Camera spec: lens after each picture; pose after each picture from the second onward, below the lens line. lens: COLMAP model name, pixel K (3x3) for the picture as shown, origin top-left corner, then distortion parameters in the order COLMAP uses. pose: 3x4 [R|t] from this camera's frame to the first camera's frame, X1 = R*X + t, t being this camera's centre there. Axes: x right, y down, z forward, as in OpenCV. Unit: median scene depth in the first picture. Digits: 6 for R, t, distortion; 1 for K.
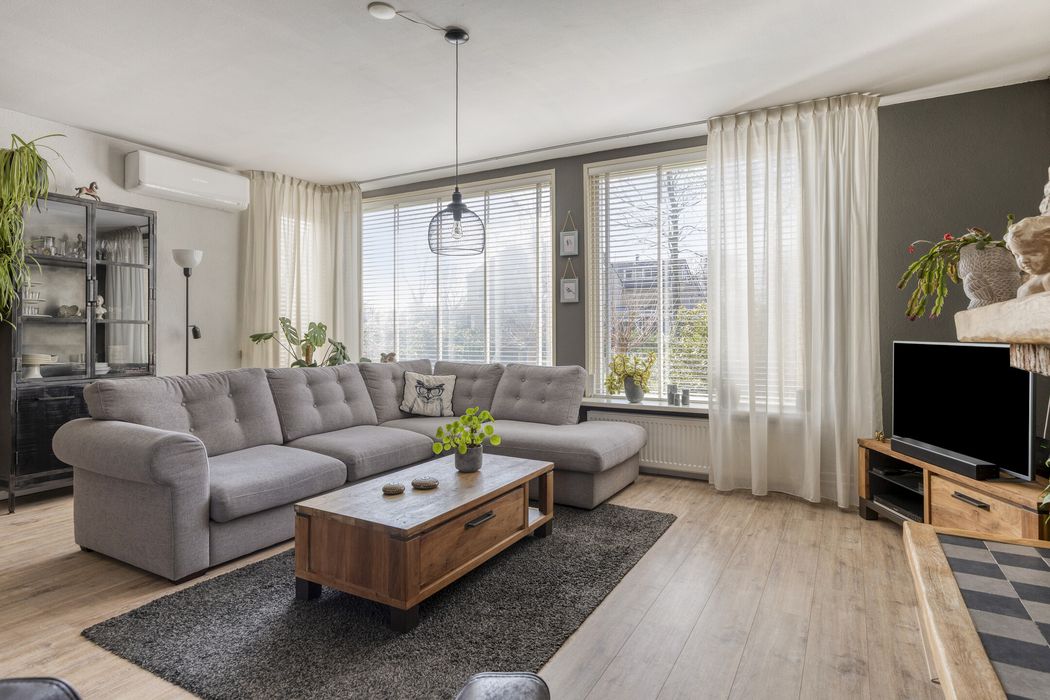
lens RADIAL K [[569.4, 0, 523.9], [0, 569.4, 327.8], [0, 0, 1]] dist [0.005215, -0.000047]
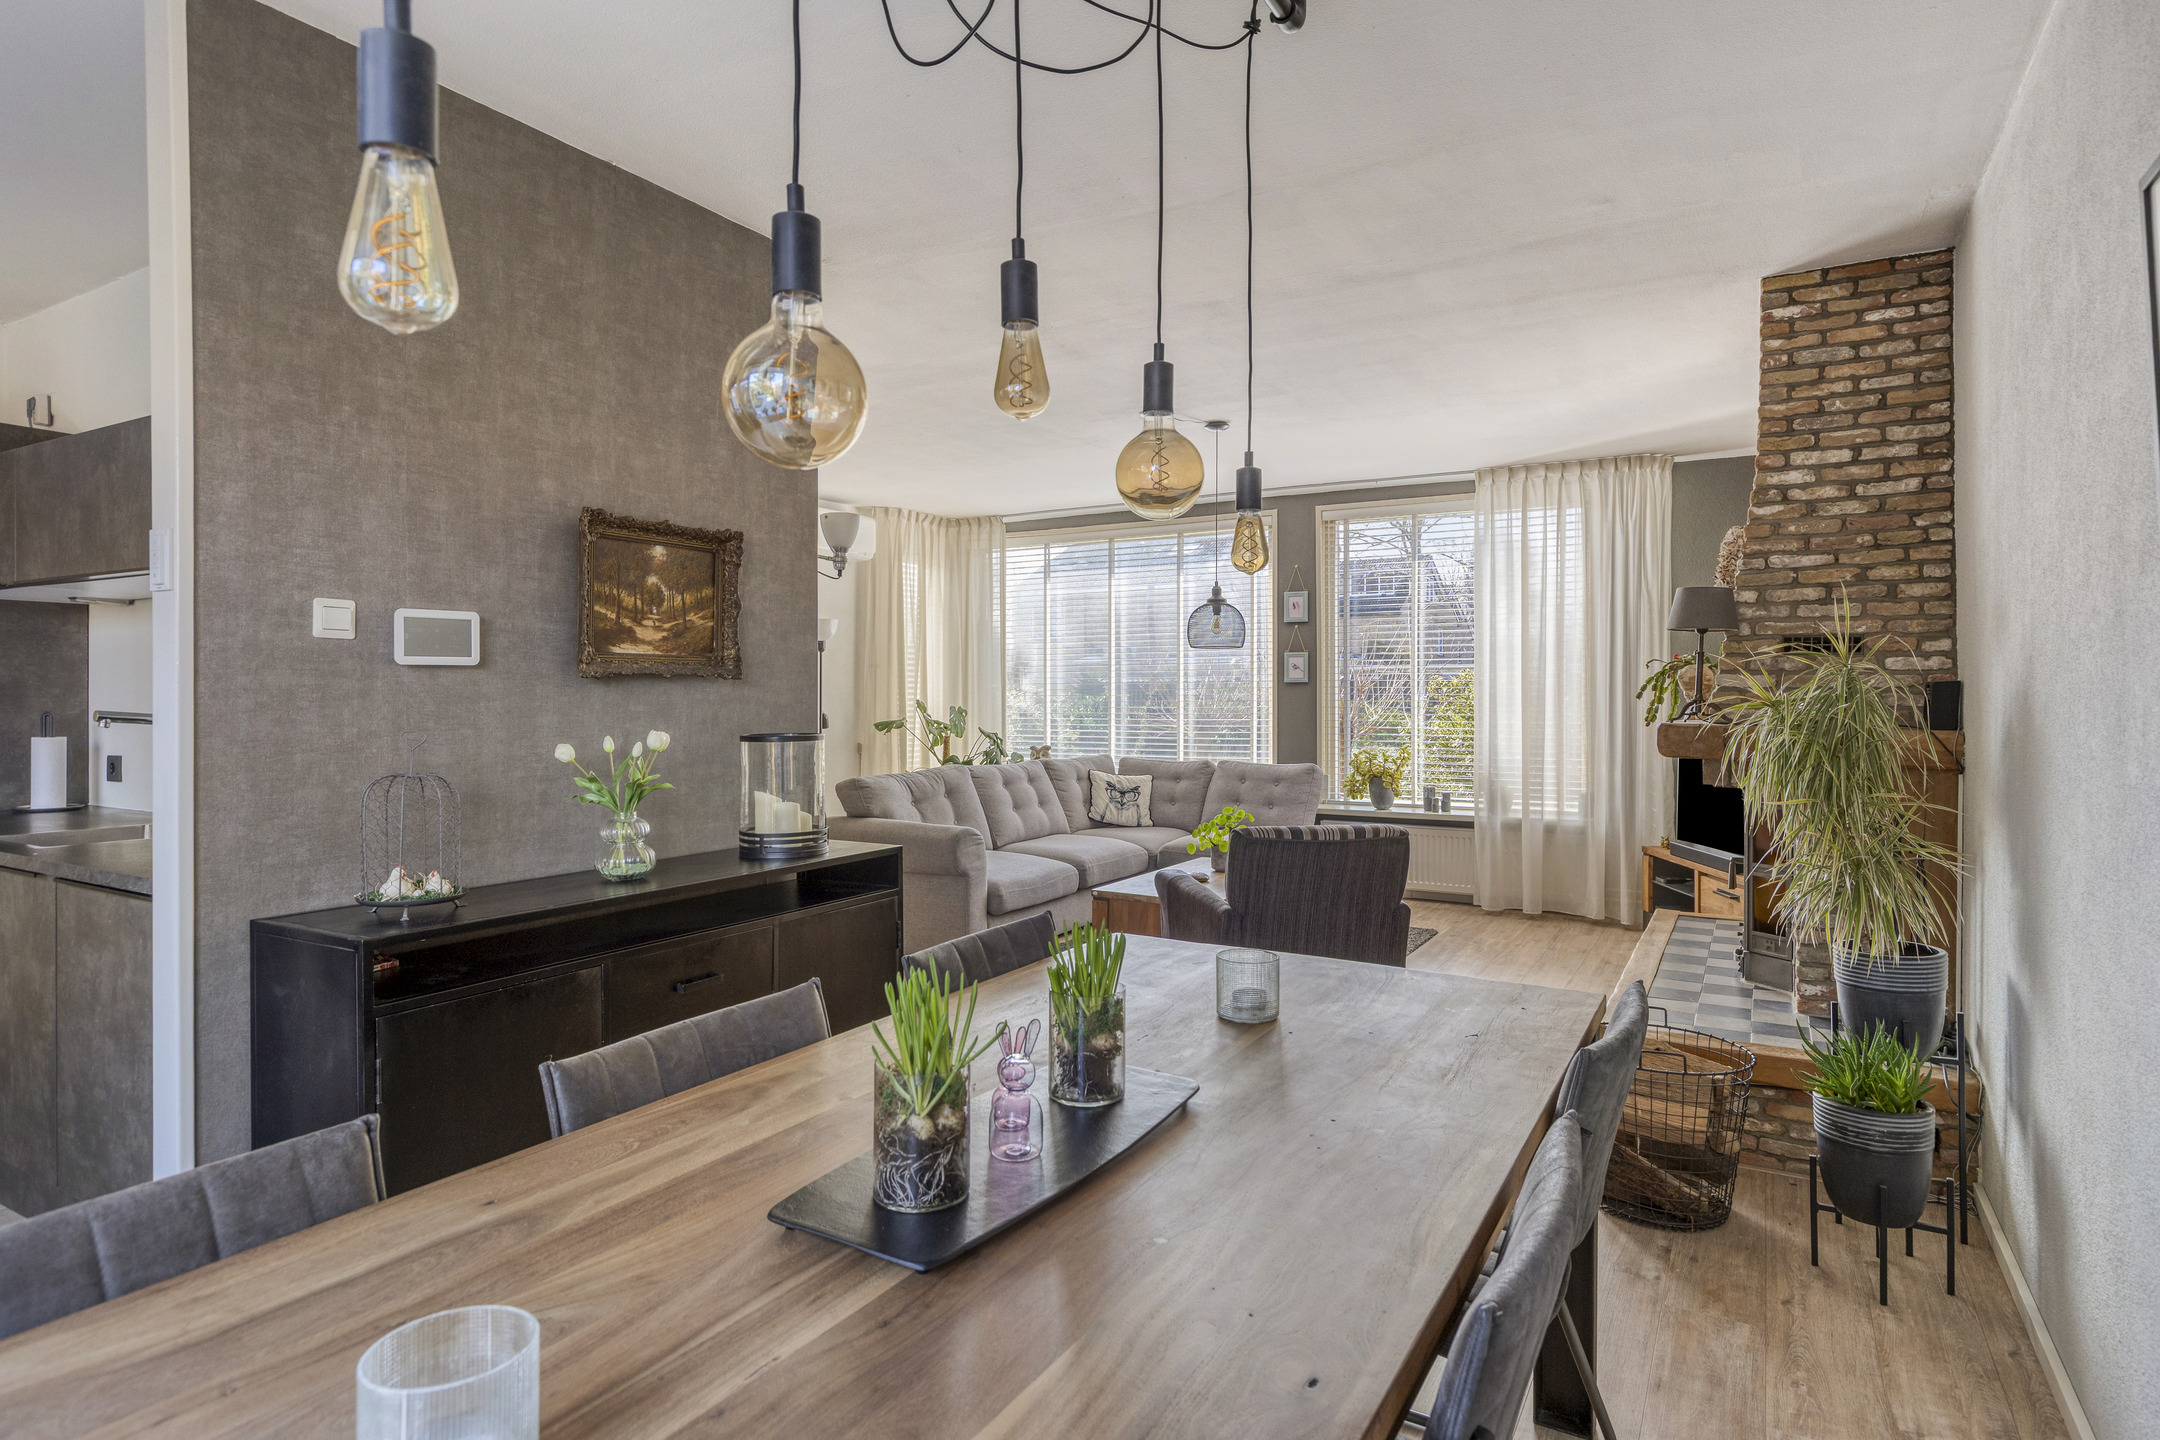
lens RADIAL K [[1171.4, 0, 1074.1], [0, 1171.4, 711.4], [0, 0, 1]] dist [0.005215, -0.000047]
pose [[0.999885, 0.000894, -0.015116, -0.224212], [-0.000545, 0.999733, 0.023118, -0.047246], [0.015132, -0.023107, 0.999618, -0.686115]]
